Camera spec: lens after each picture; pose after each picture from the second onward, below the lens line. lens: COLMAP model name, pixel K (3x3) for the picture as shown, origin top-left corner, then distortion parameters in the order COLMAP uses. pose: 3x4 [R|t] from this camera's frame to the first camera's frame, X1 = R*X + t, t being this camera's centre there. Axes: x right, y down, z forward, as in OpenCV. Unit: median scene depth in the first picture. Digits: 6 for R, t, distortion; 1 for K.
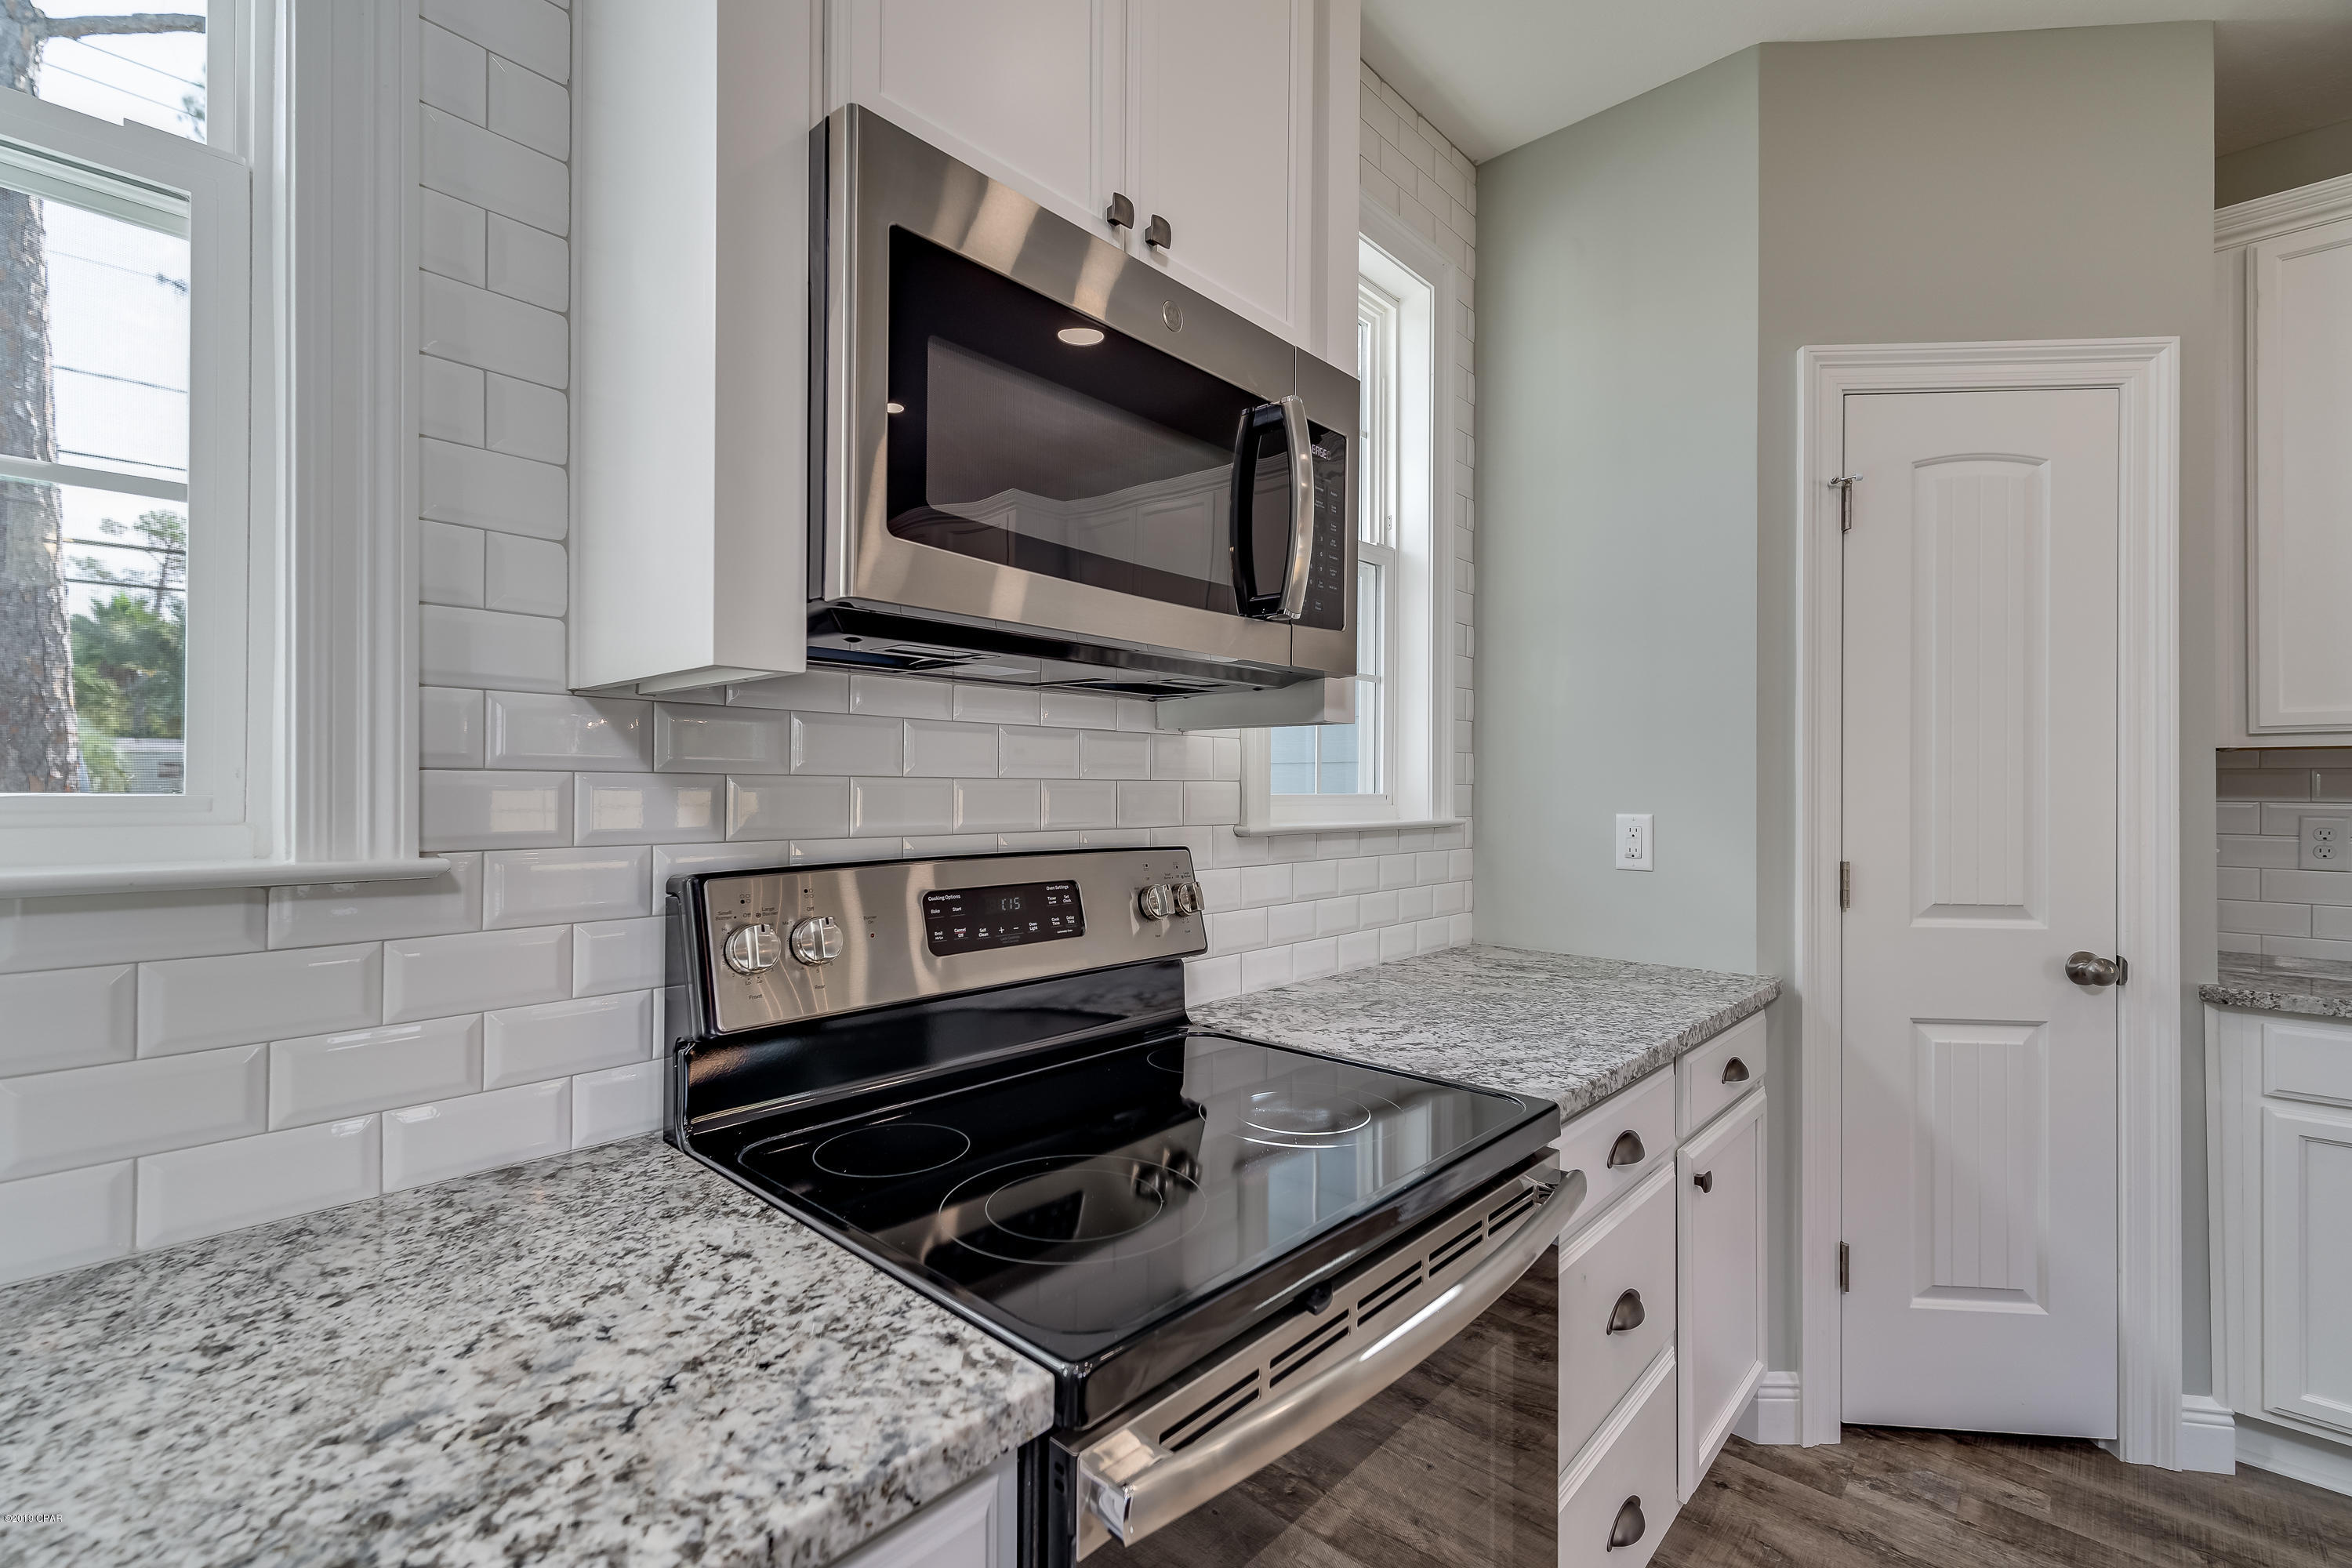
lens RADIAL K [[1013.9, 0, 1171.8], [0, 1013.9, 779.9], [0, 0, 1]] dist [-0.000630, 0.000328]
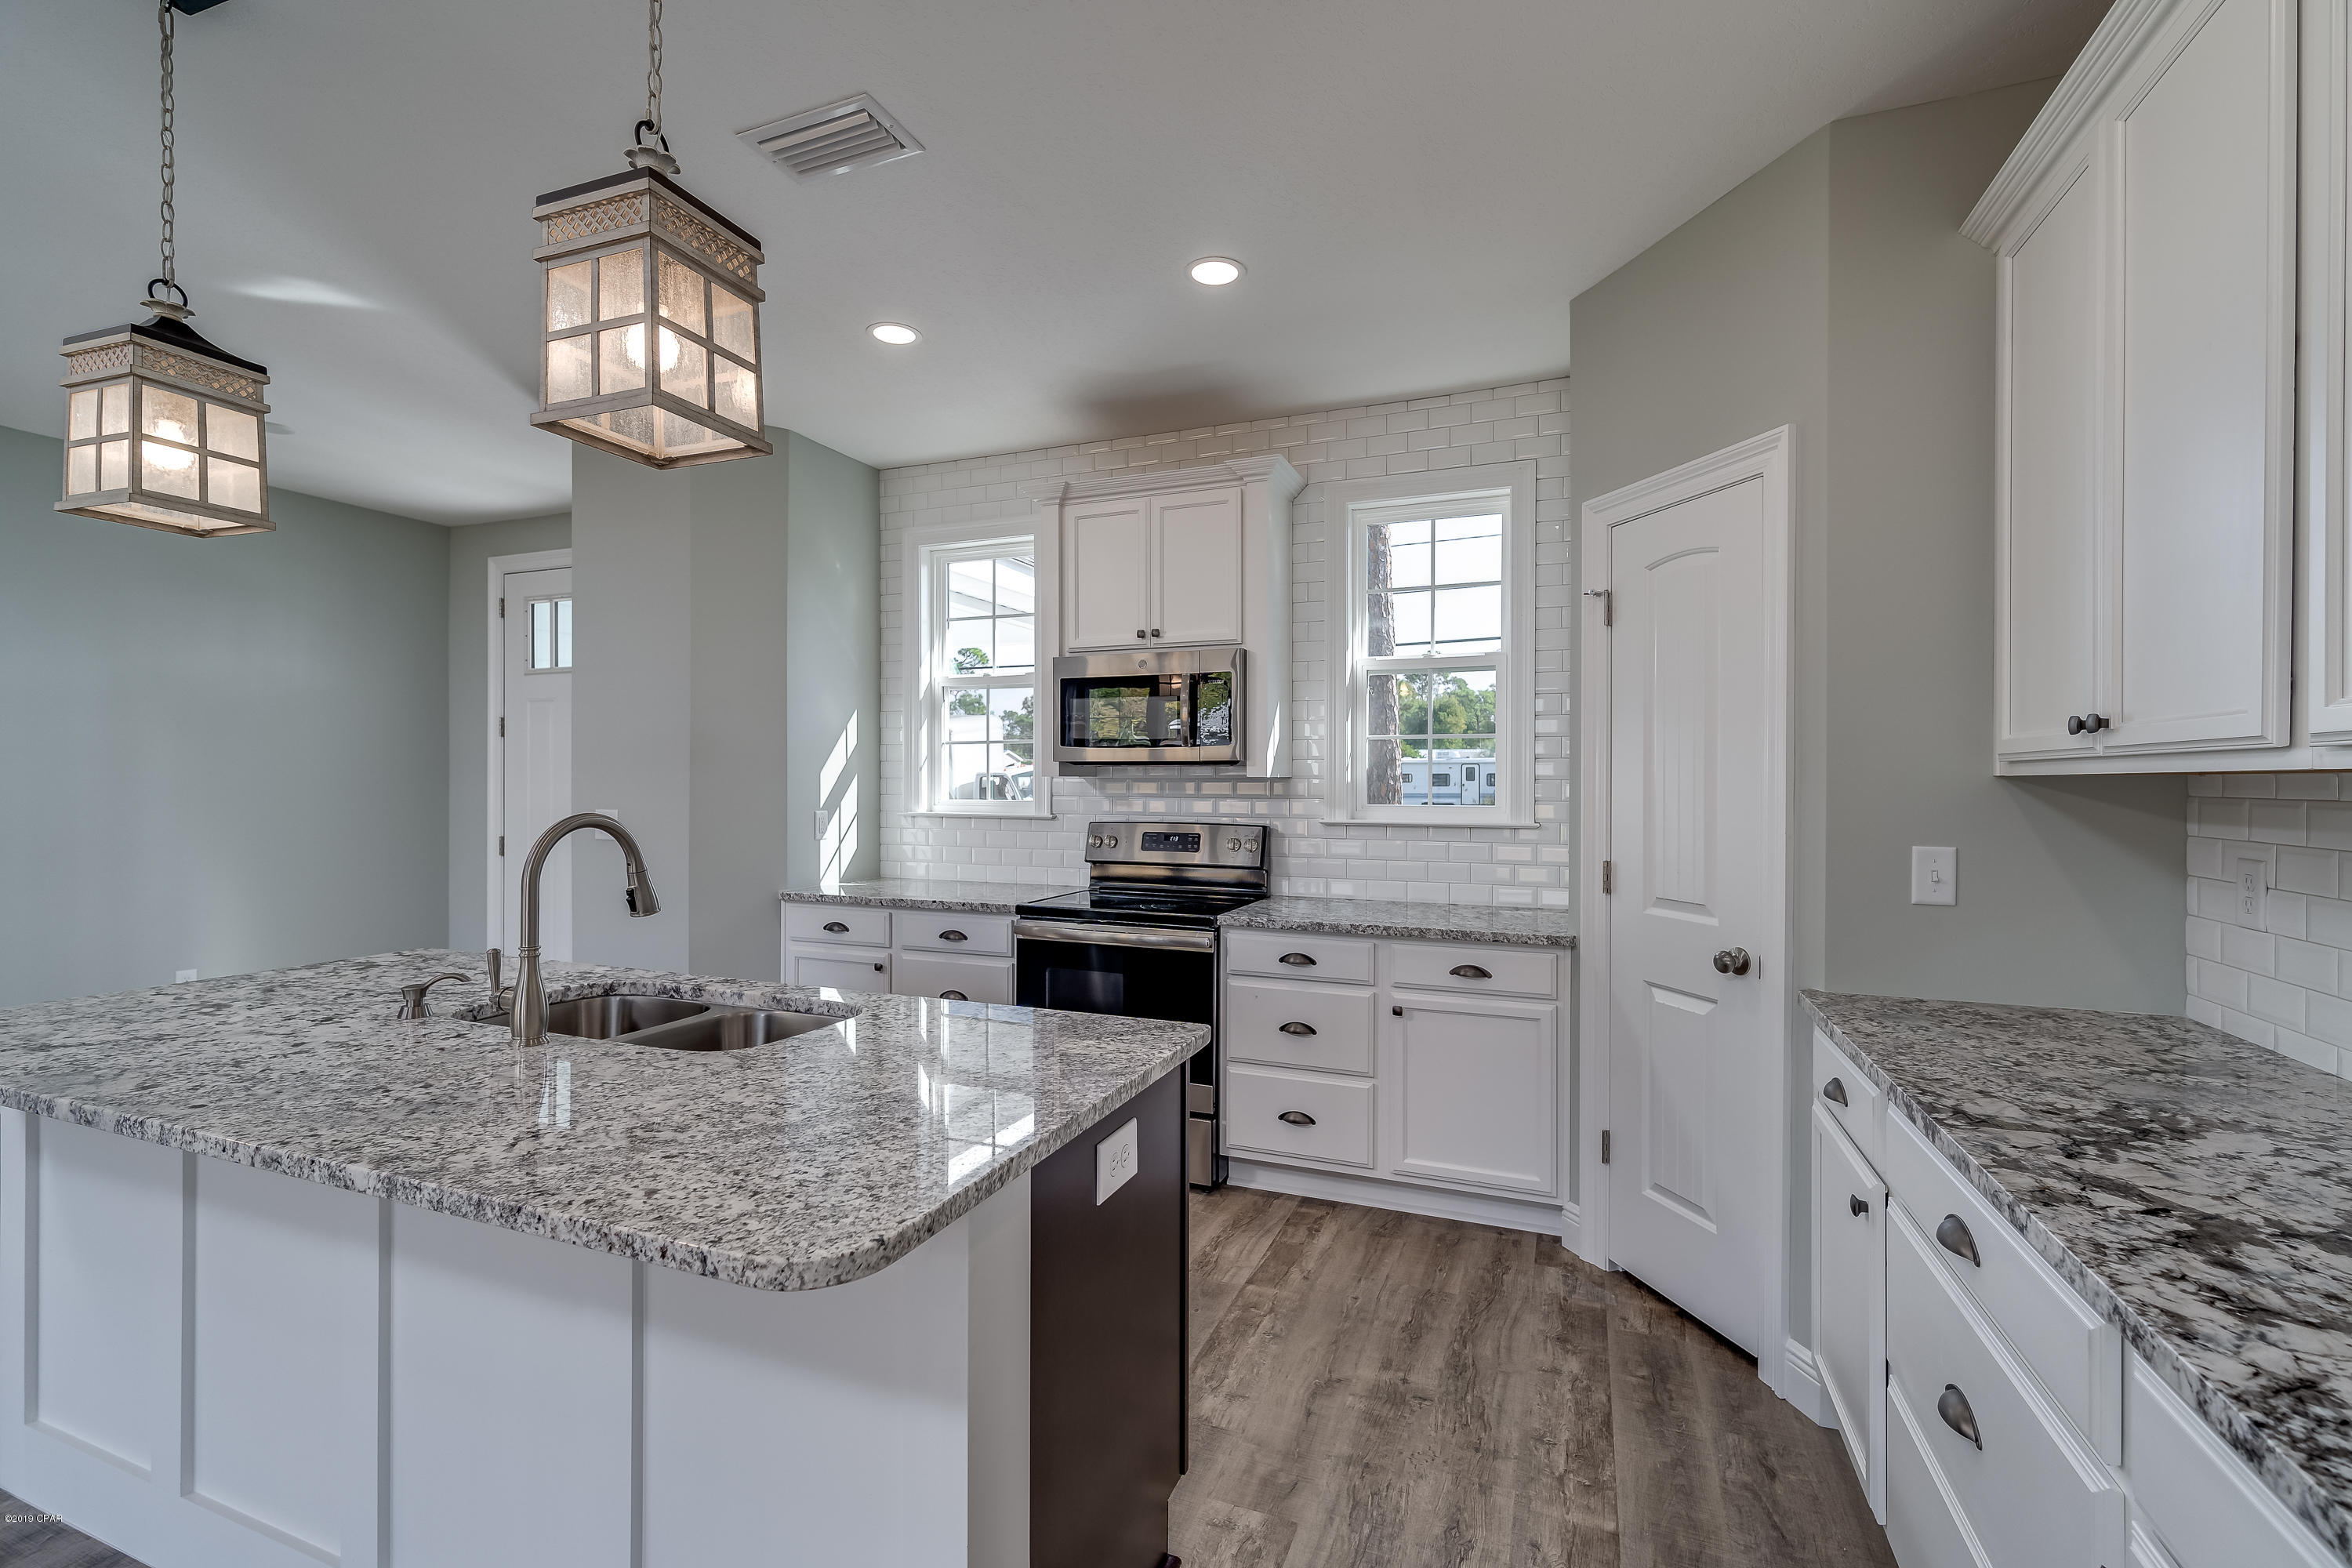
lens RADIAL K [[1013.9, 0, 1171.8], [0, 1013.9, 779.9], [0, 0, 1]] dist [-0.000630, 0.000328]
pose [[0.352176, -0.004031, -0.935925, 2.488892], [0.006141, 0.999979, -0.001996, -0.046374], [0.935914, -0.005044, 0.352193, -0.089277]]
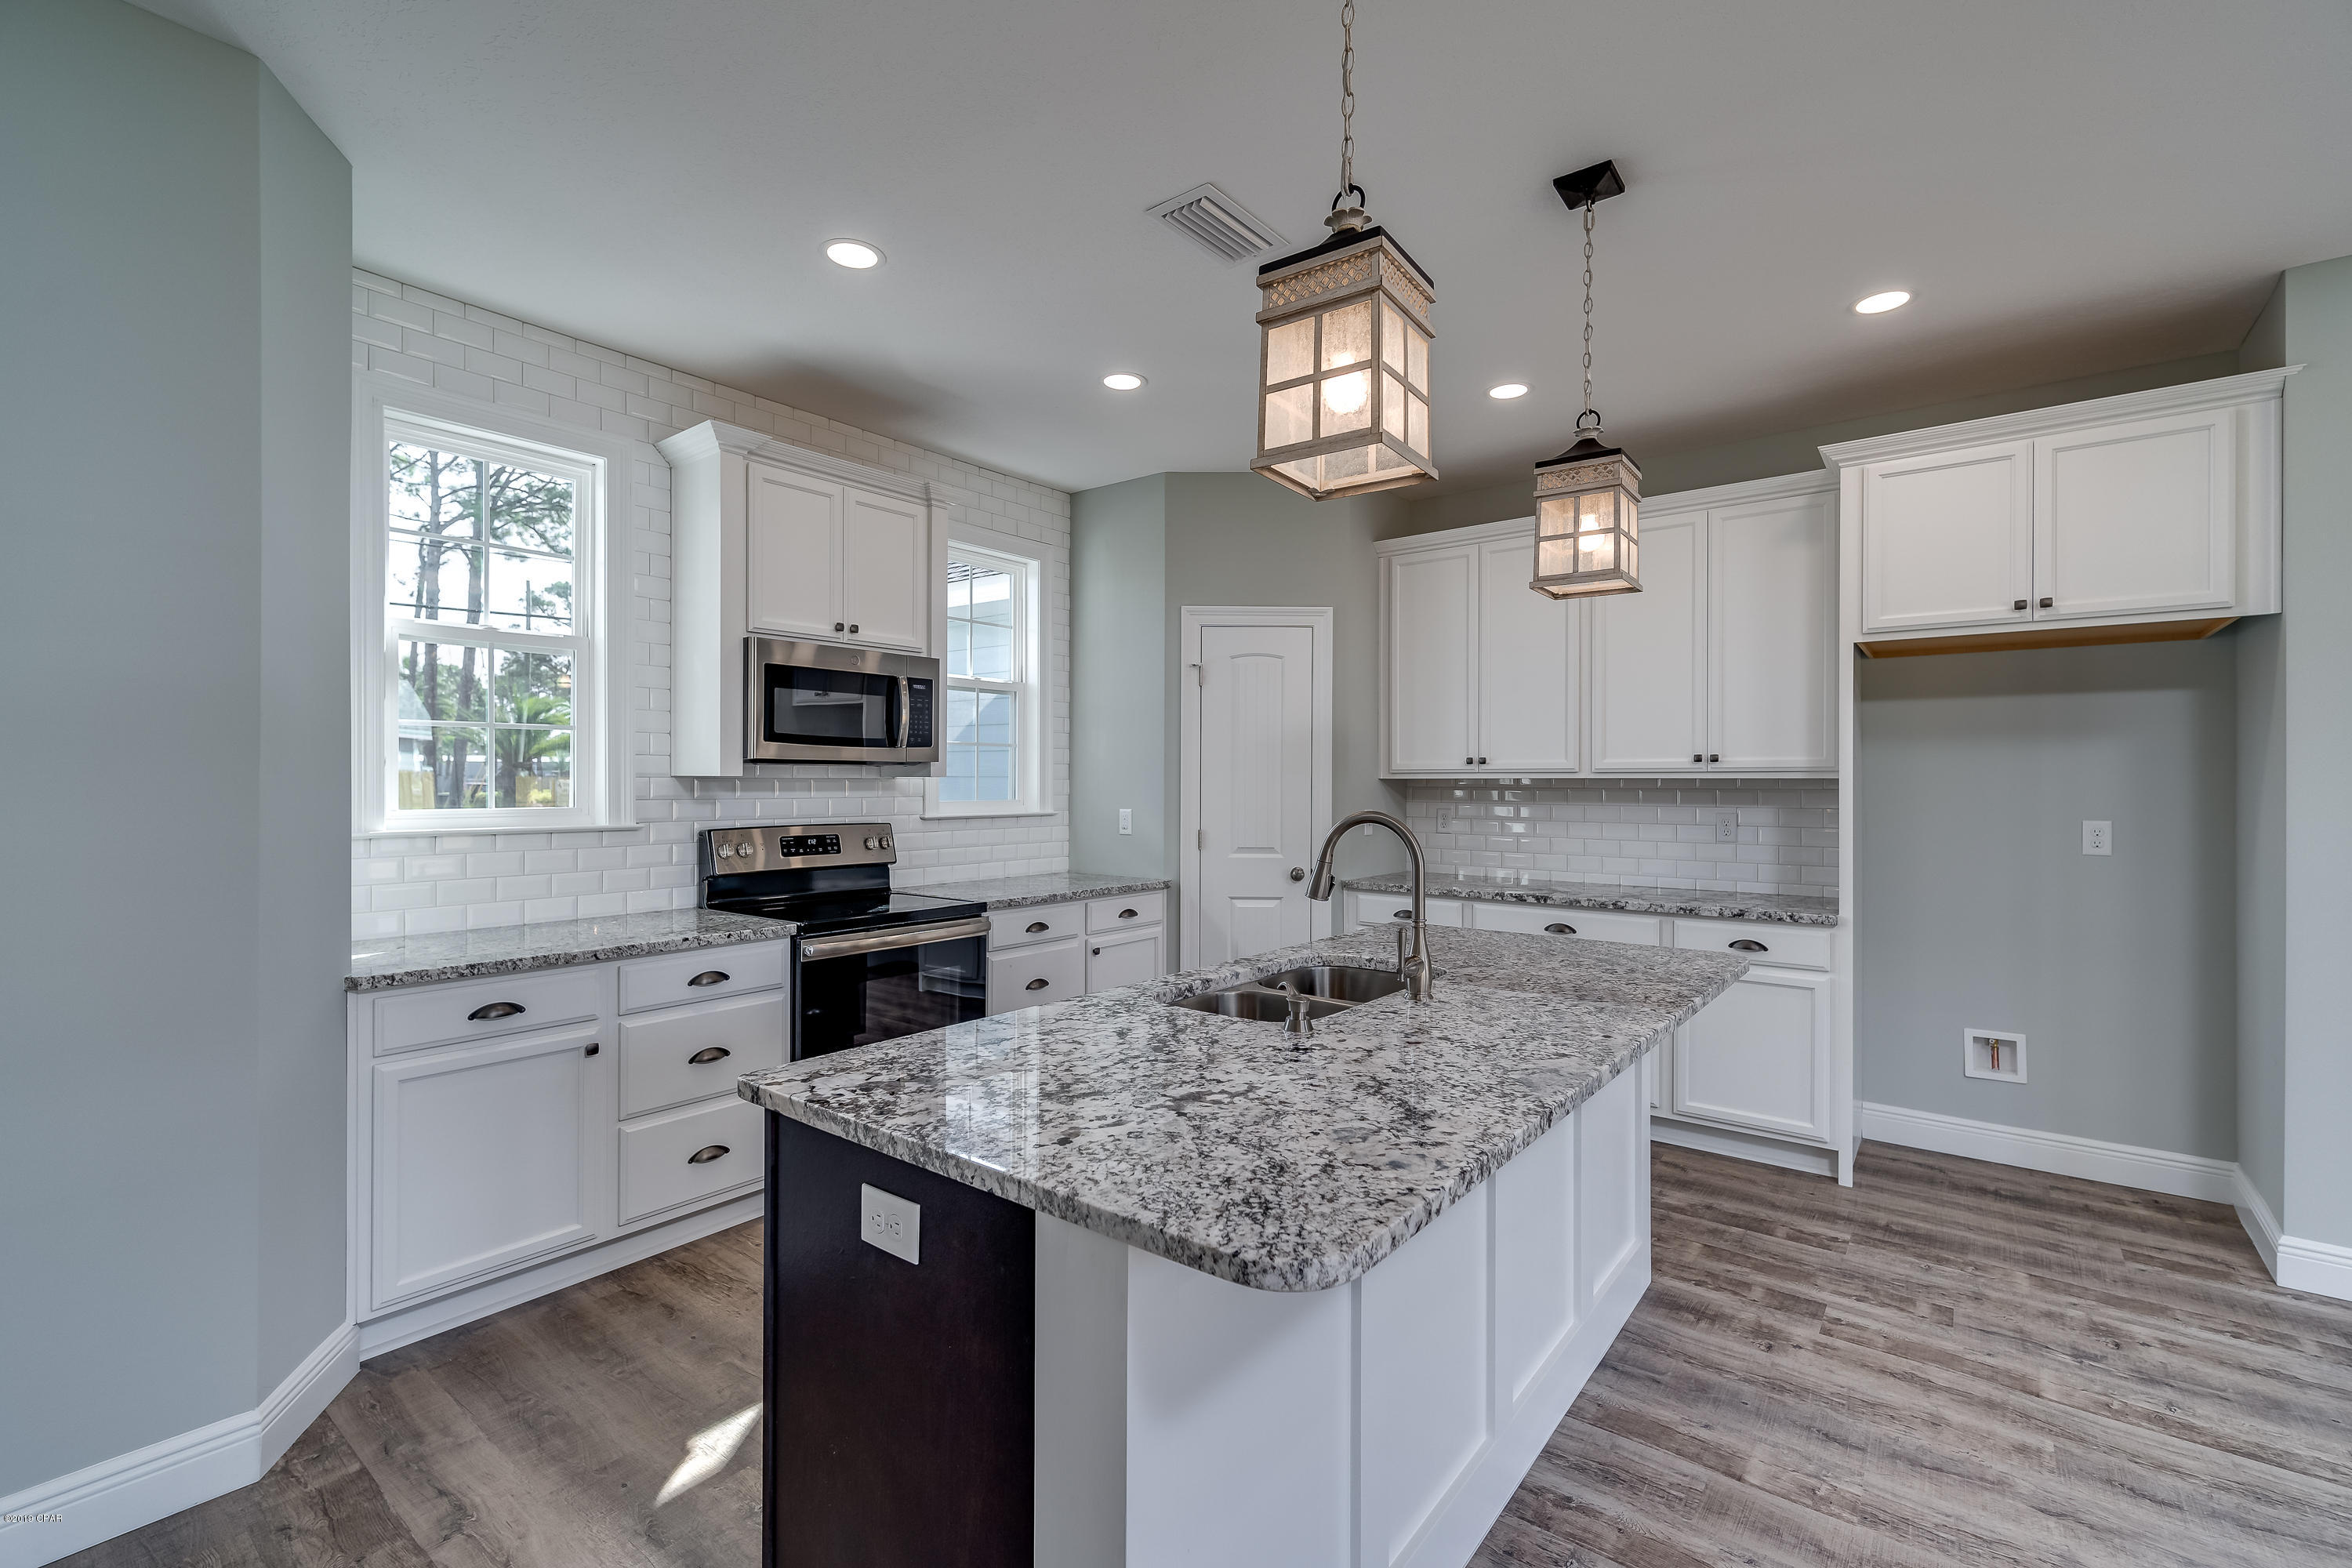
lens RADIAL K [[1019.5, 0, 1190.3], [0, 1019.5, 783.7], [0, 0, 1]] dist [-0.002128, -0.000944]
pose [[0.995893, -0.004656, 0.090423, 0.605558], [0.003892, 0.999955, 0.008616, -0.061392], [-0.090460, -0.008229, 0.995866, -1.855088]]
